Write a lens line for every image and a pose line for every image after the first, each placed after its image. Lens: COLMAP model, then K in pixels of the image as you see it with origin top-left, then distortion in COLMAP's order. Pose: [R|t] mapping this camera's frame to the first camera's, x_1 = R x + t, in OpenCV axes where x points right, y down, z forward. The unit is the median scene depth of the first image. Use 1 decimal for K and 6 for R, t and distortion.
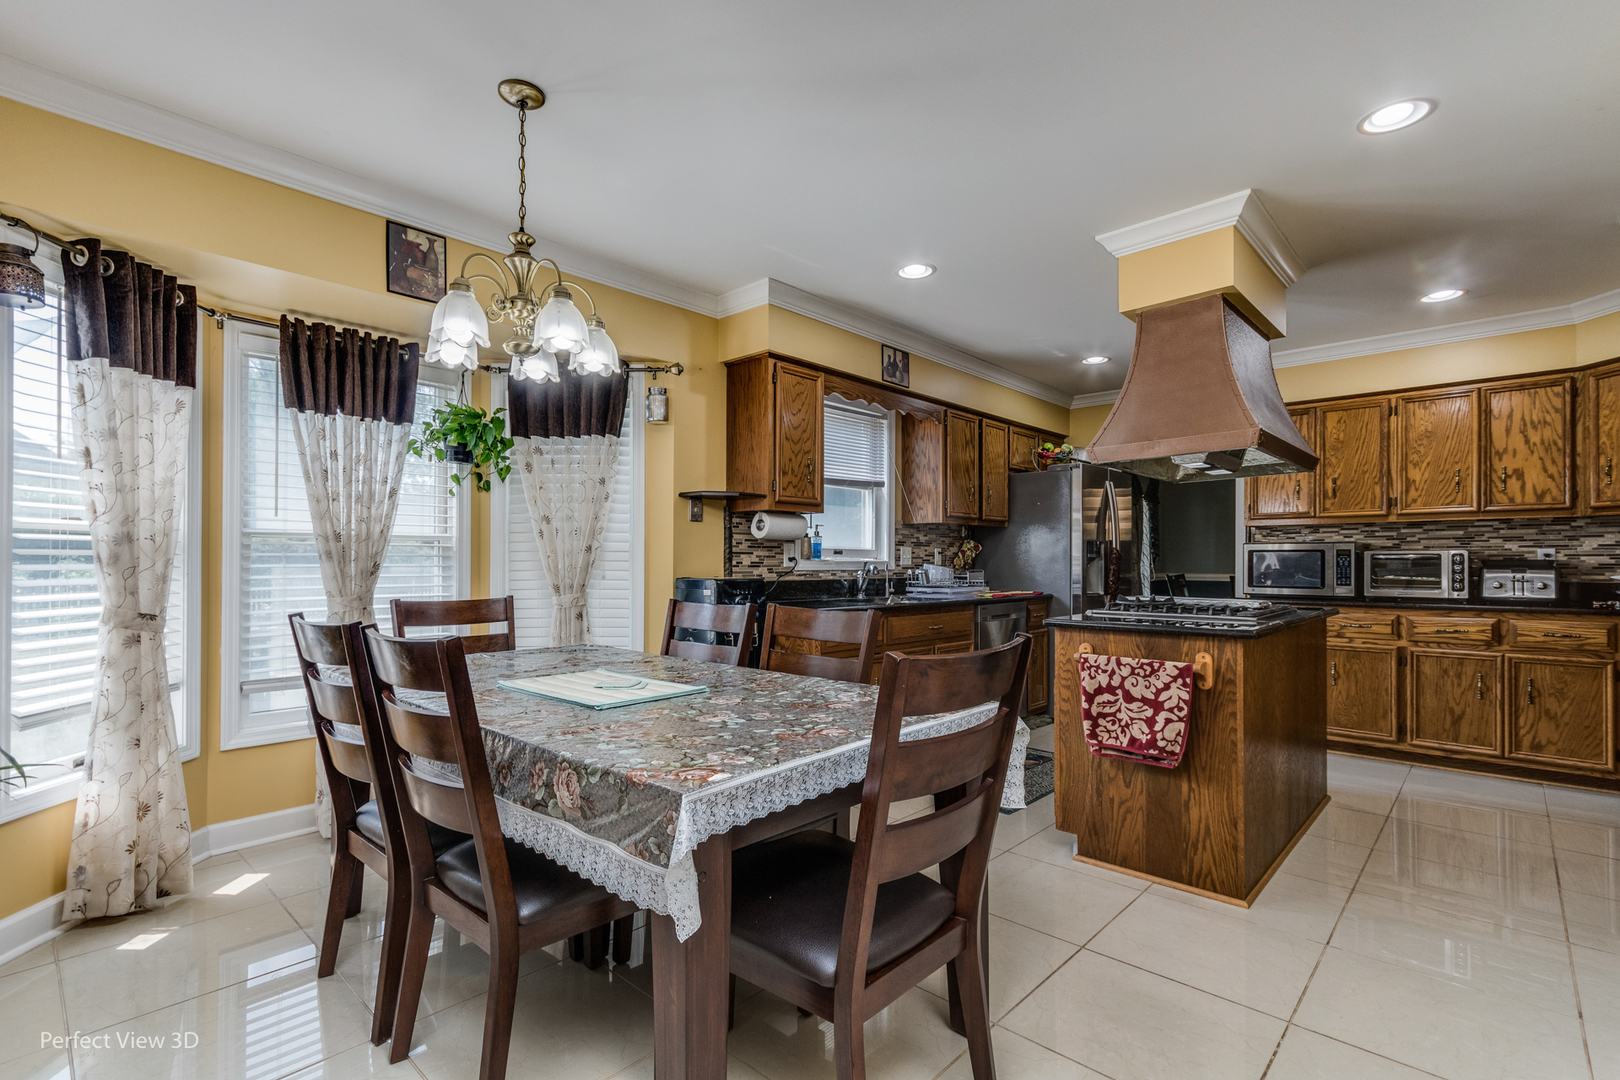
lens RADIAL K [[753.9, 0, 799.2], [0, 753.9, 556.8], [0, 0, 1]] dist [0.009502, -0.000709]
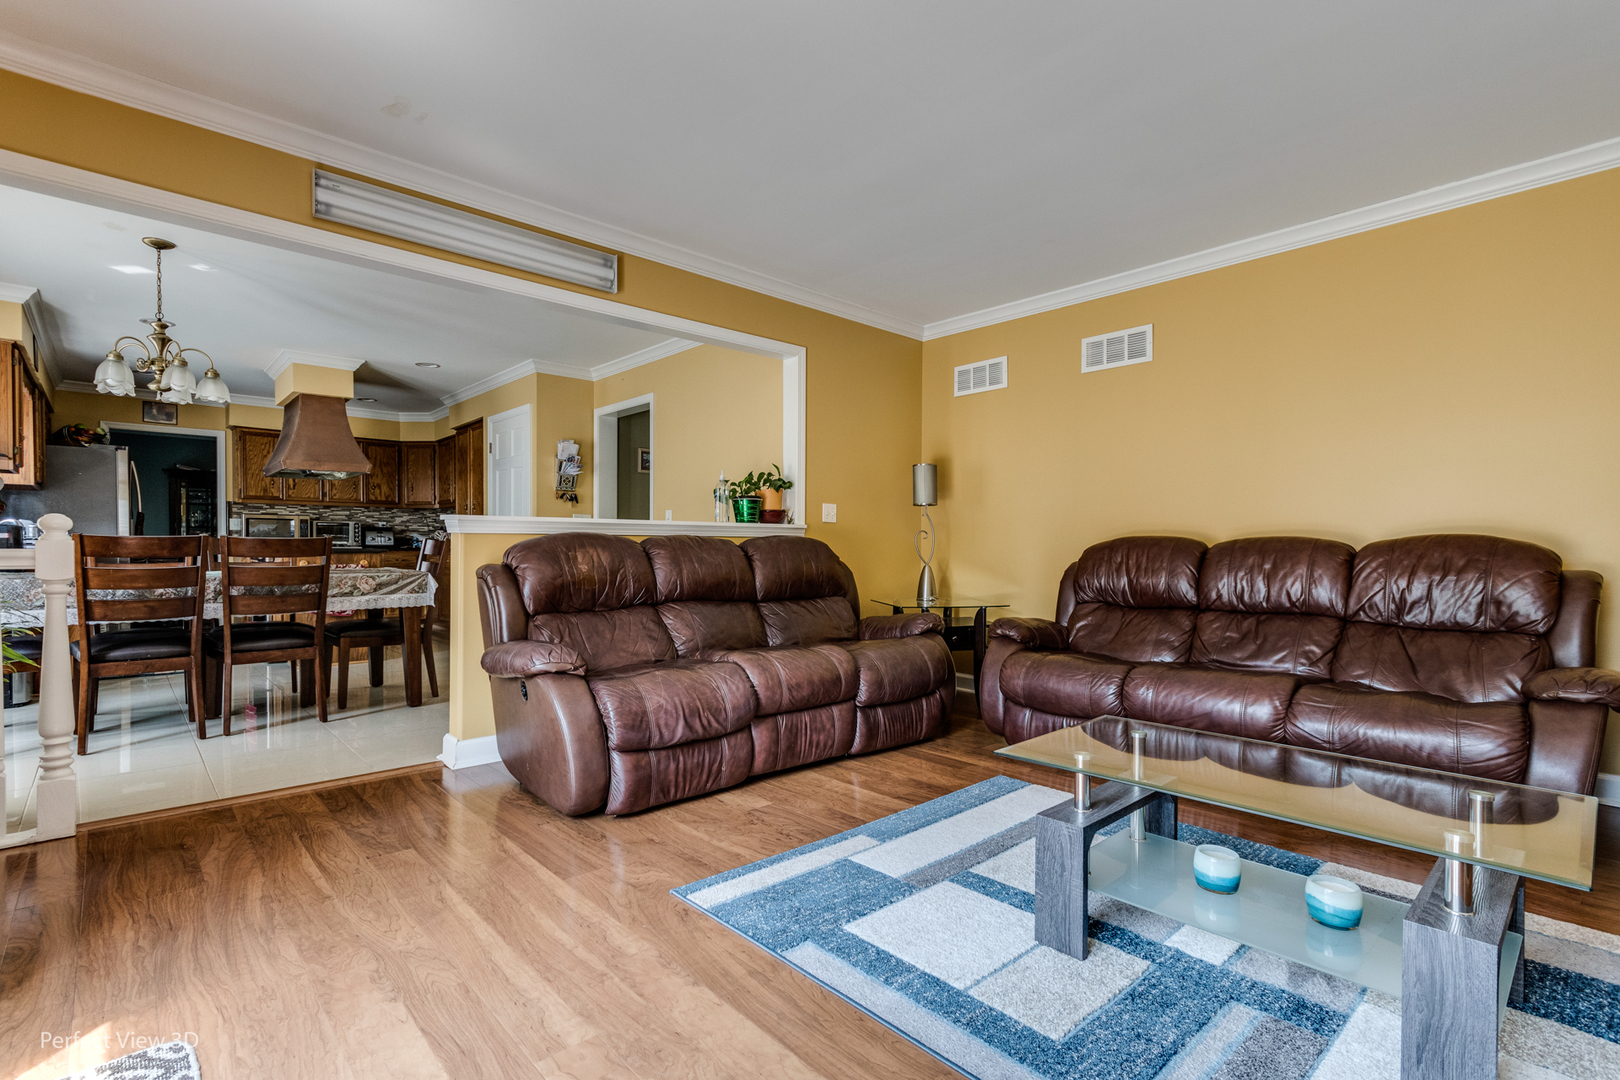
lens RADIAL K [[753.9, 0, 799.2], [0, 753.9, 556.8], [0, 0, 1]] dist [0.009502, -0.000709]
pose [[0.079219, -0.015676, 0.996734, -1.090432], [-0.011202, 0.999799, 0.016615, 0.040772], [-0.996794, -0.012481, 0.079027, -0.341566]]
